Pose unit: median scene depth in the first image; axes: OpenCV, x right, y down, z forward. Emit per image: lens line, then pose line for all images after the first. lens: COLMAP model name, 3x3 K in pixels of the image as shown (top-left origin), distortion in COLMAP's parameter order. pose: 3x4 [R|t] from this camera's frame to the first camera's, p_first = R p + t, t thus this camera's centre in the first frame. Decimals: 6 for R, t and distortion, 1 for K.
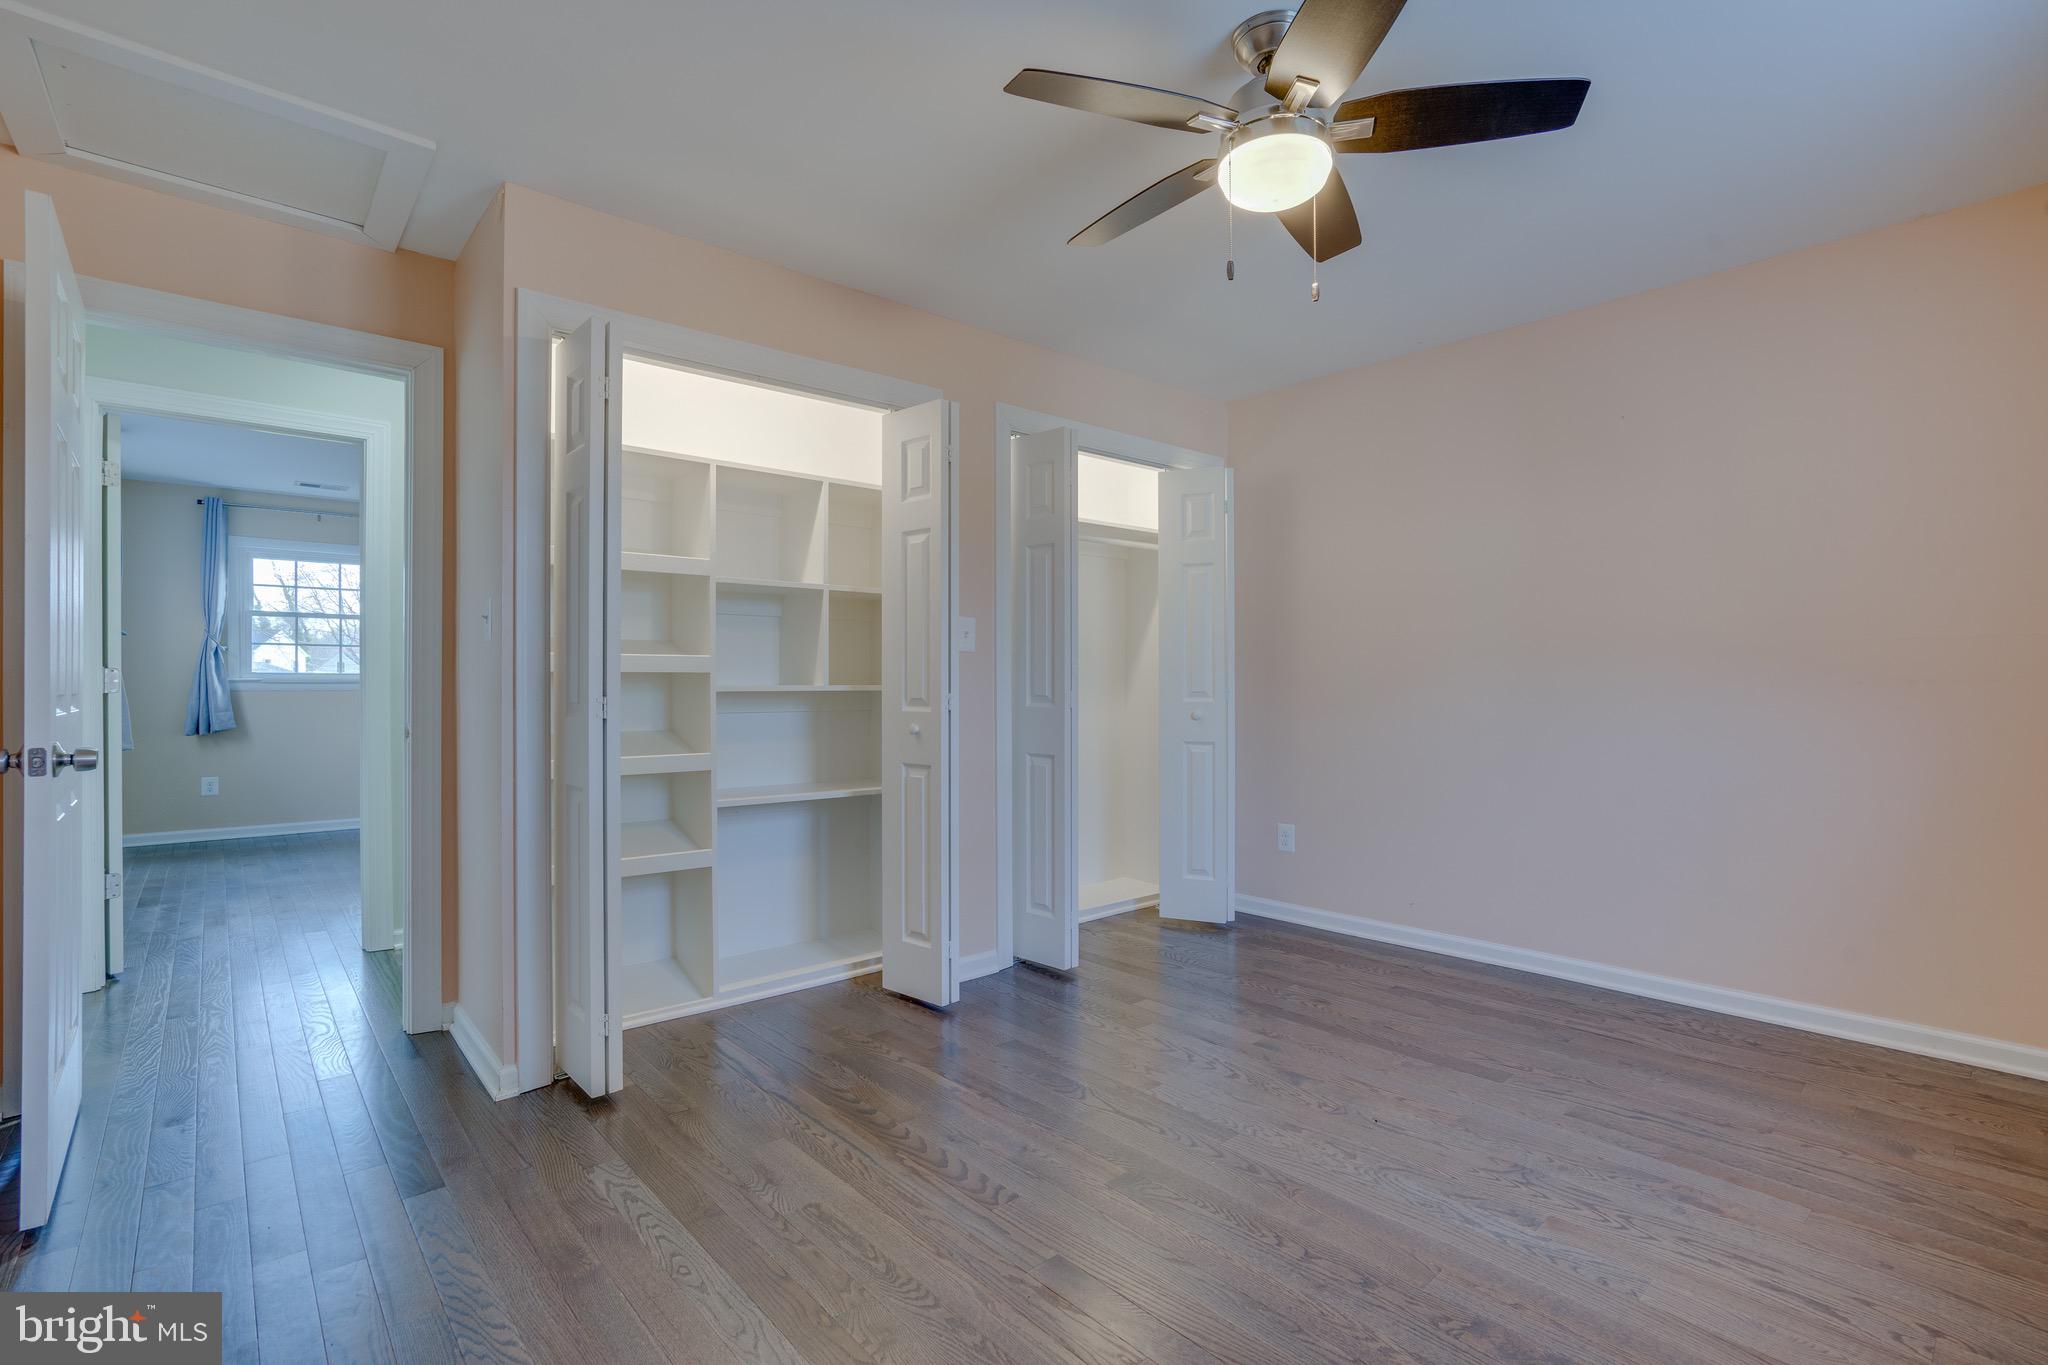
lens RADIAL K [[955.1, 0, 1035.8], [0, 955.1, 684.6], [0, 0, 1]] dist [-0.051185, 0.021983]
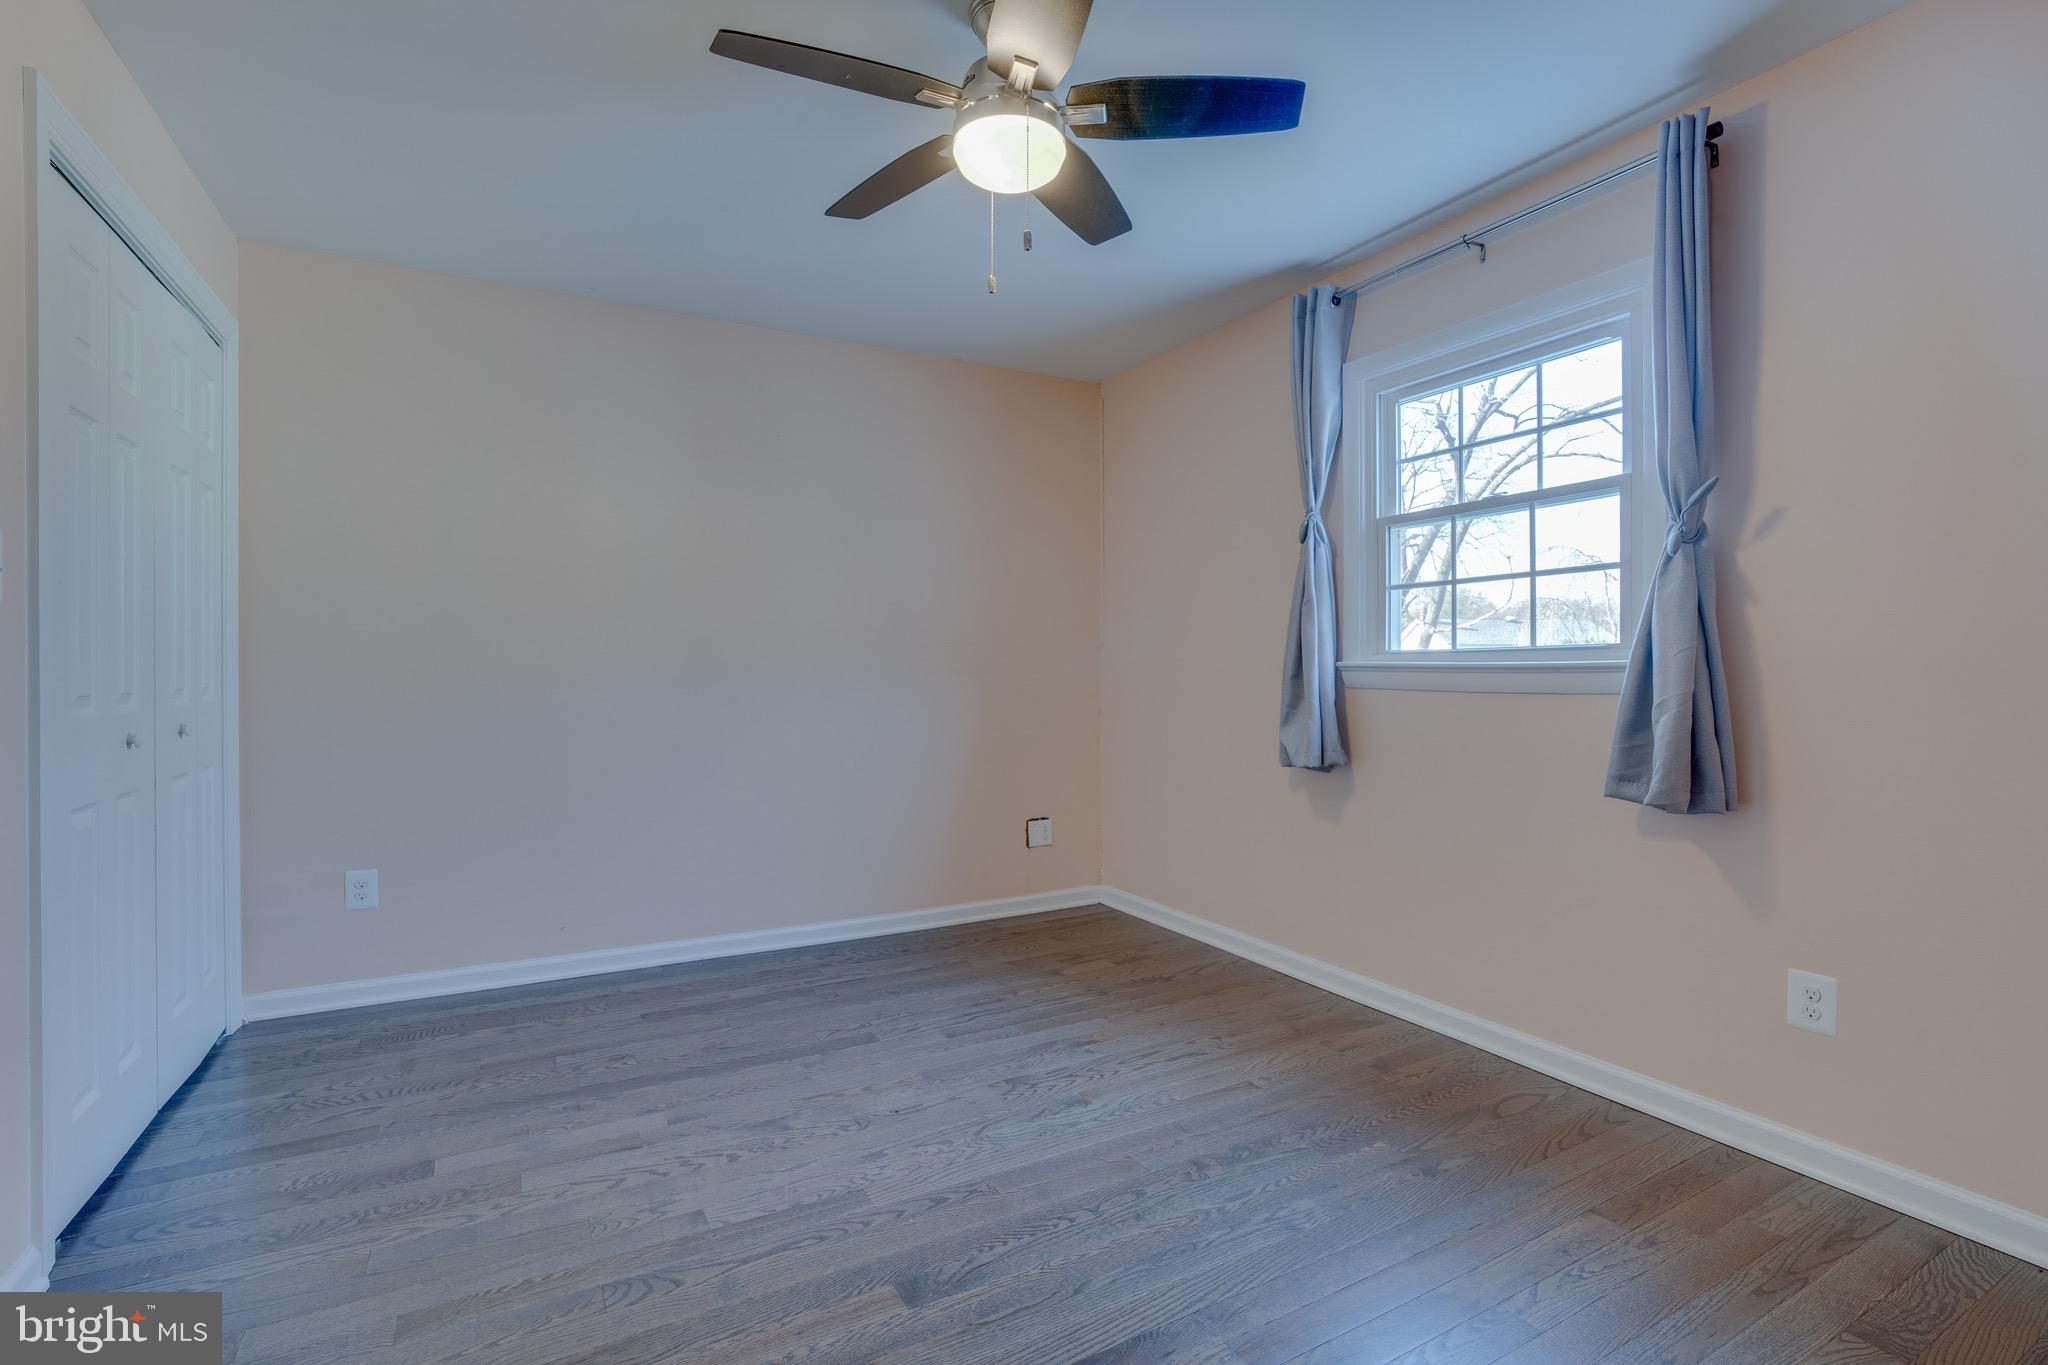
lens RADIAL K [[955.1, 0, 1035.8], [0, 955.1, 684.6], [0, 0, 1]] dist [-0.051185, 0.021983]
pose [[0.196746, -0.008366, 0.980419, -0.541850], [-0.000330, 0.999963, 0.008599, -0.000705], [-0.980454, -0.002015, 0.196736, 0.598783]]
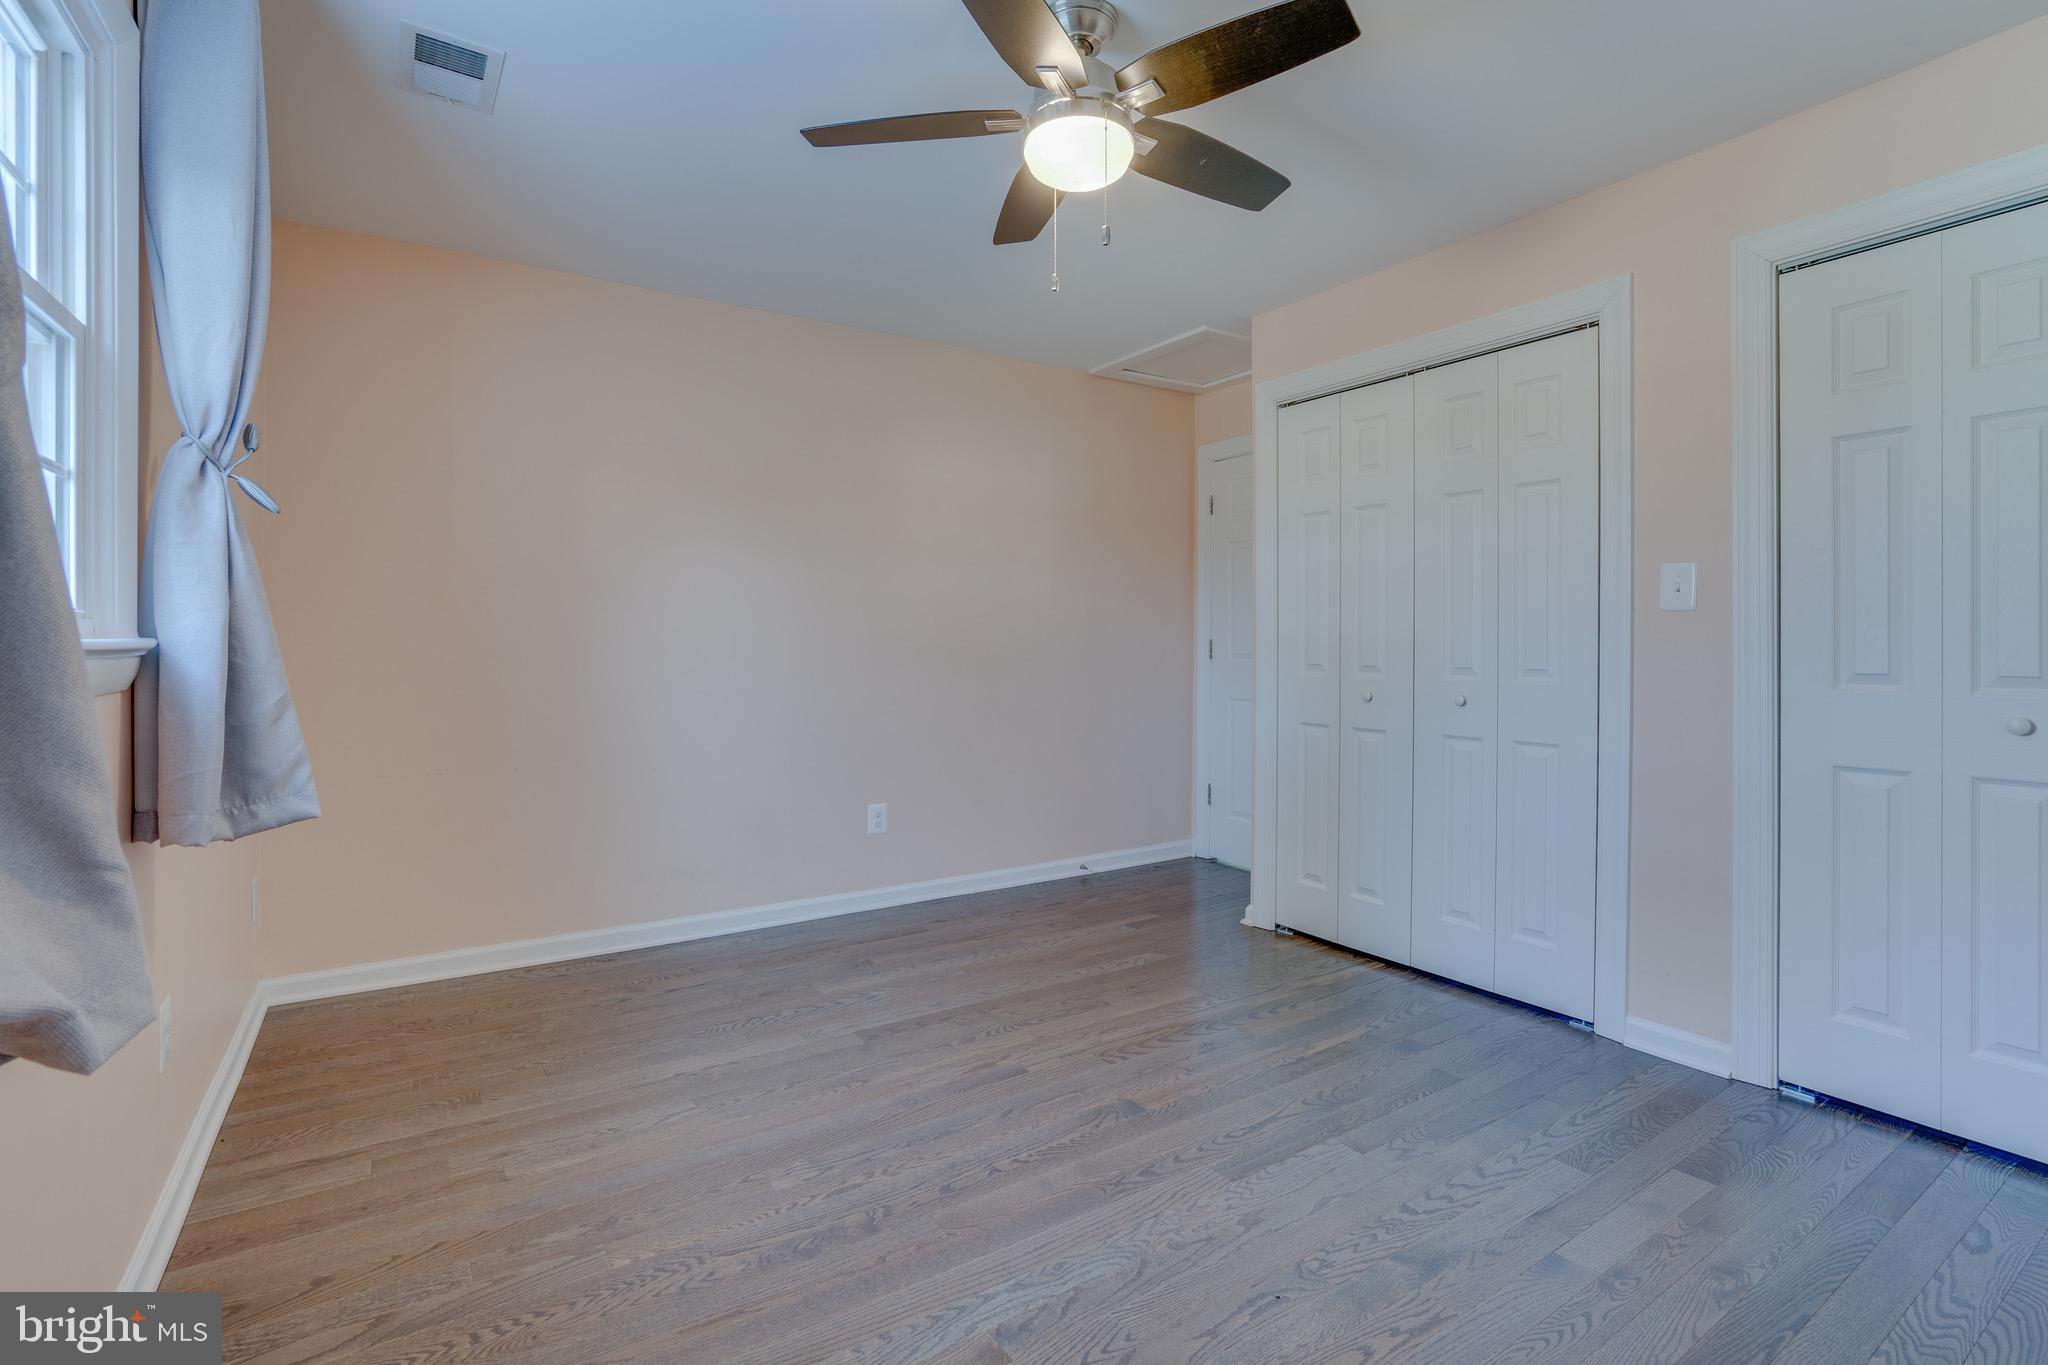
lens RADIAL K [[939.6, 0, 978.9], [0, 939.6, 656.9], [0, 0, 1]] dist [-0.054767, 0.020501]
pose [[-0.179387, 0.013915, -0.983680, 0.955029], [0.001807, 0.999903, 0.013815, -0.009136], [0.983777, 0.000701, -0.179395, 0.825363]]
